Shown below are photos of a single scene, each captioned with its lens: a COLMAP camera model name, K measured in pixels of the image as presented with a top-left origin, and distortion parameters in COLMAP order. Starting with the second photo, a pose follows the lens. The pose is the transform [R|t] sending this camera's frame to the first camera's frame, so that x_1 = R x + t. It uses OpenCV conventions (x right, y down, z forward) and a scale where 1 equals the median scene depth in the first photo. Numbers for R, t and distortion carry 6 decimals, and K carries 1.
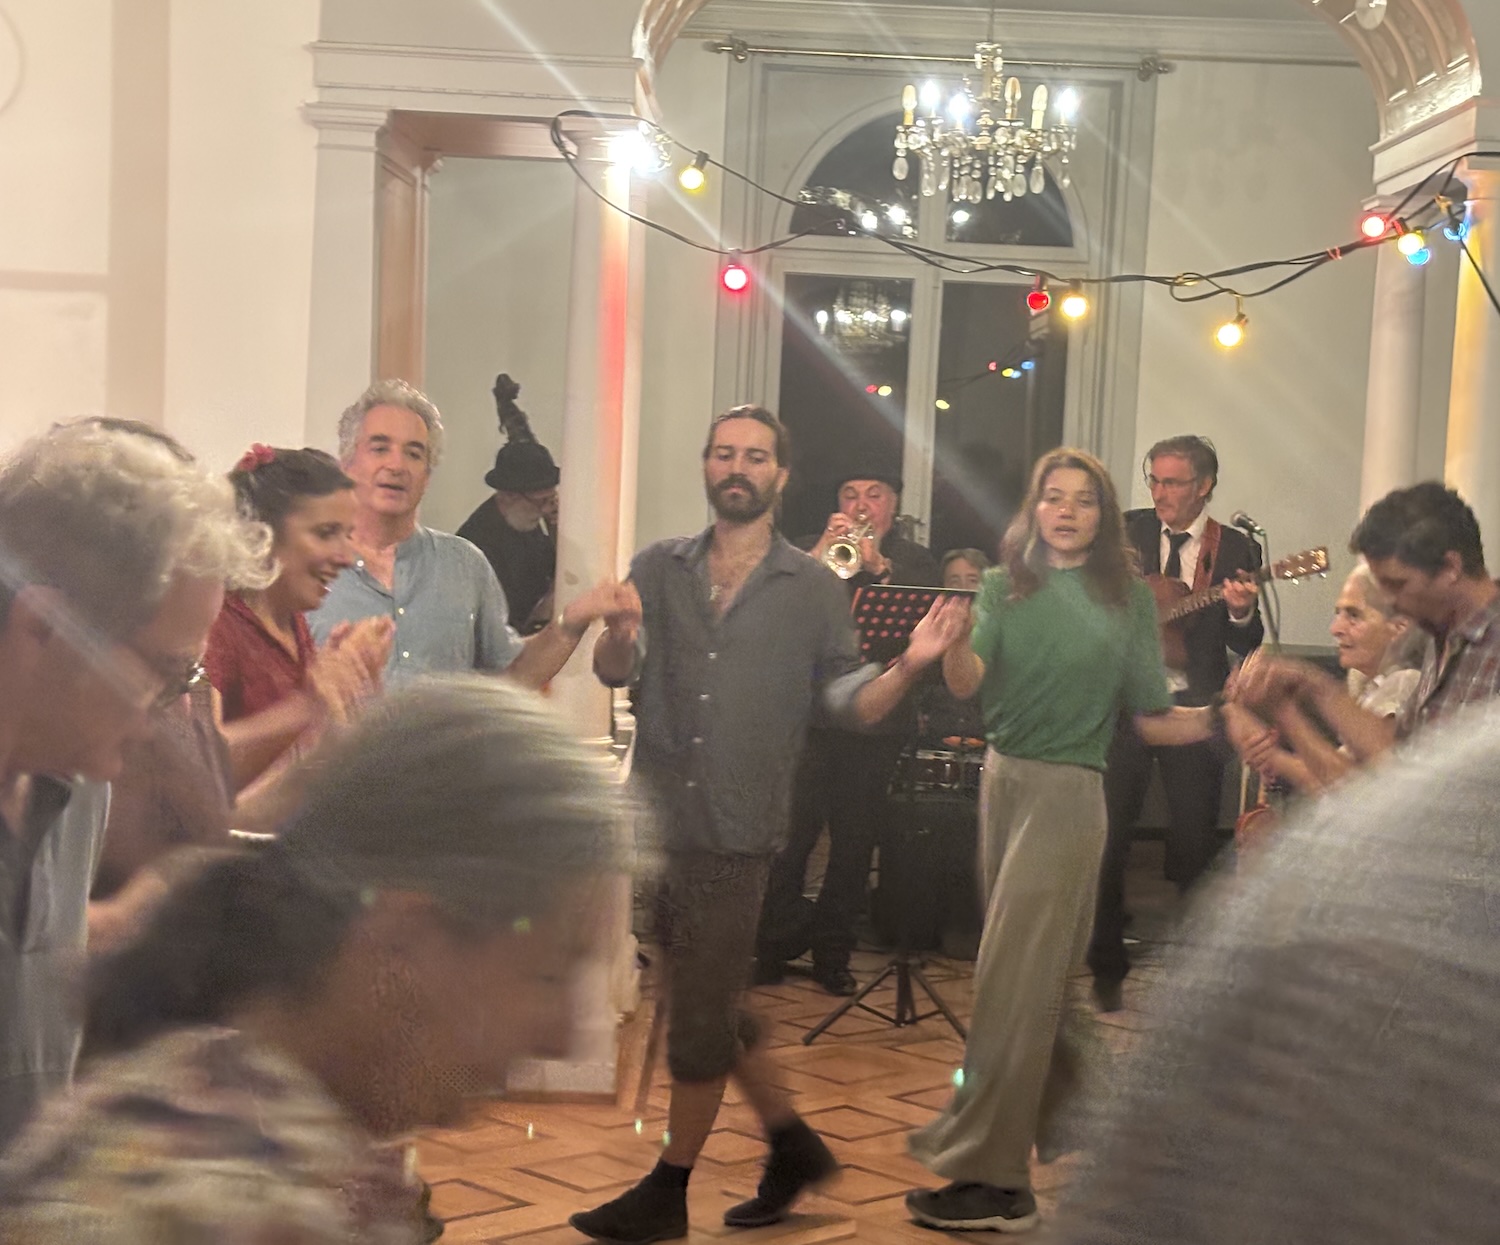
lens RADIAL K [[2755.6, 0, 750.0], [0, 2755.6, 622.5], [0, 0, 1]] dist [1.430098, -0.016891]
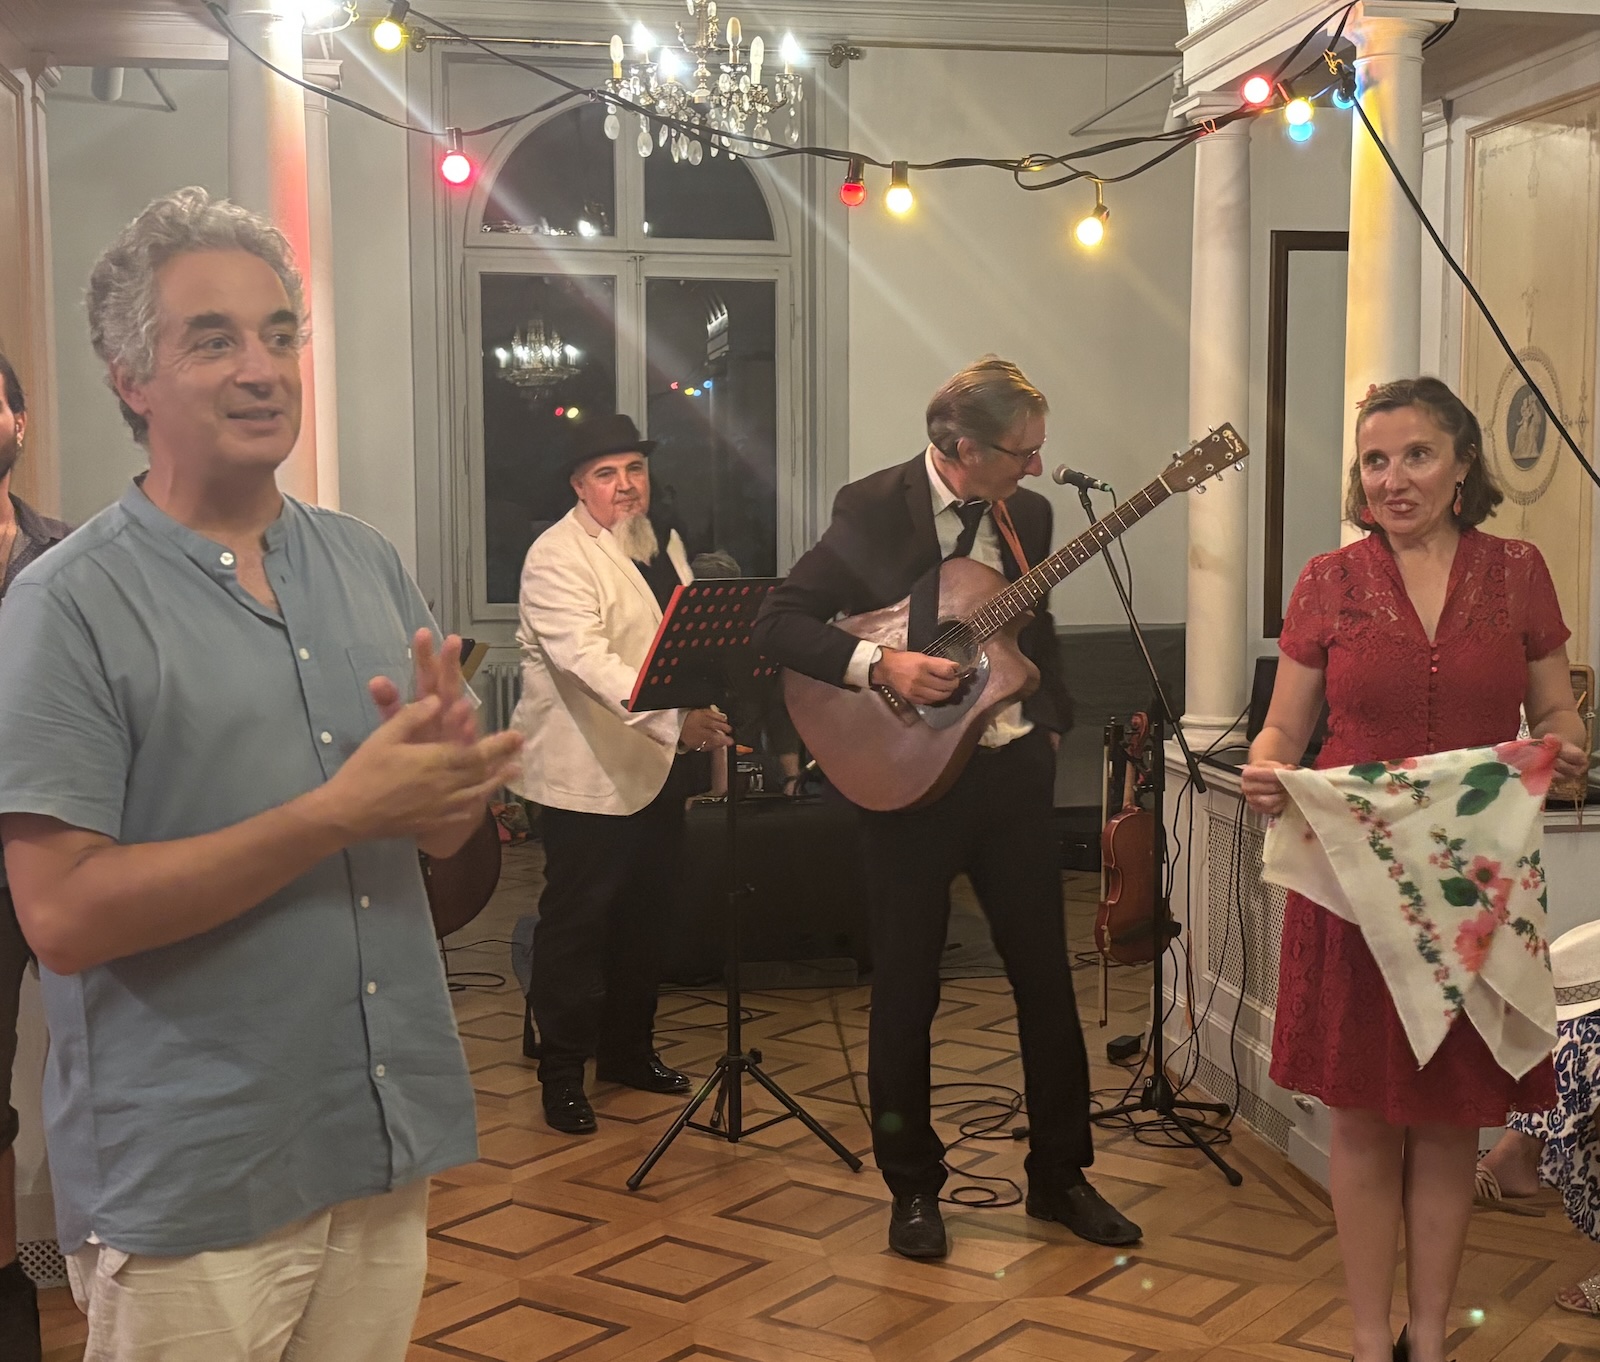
lens RADIAL K [[2100.6, 0, 800.0], [0, 2100.6, 681.0], [0, 0, 1]] dist [0.282942, -0.645052]
pose [[0.982973, -0.065161, 0.171809, -0.017504], [0.061726, 0.997773, 0.025264, 0.003787], [-0.173073, -0.014229, 0.984806, 0.333701]]
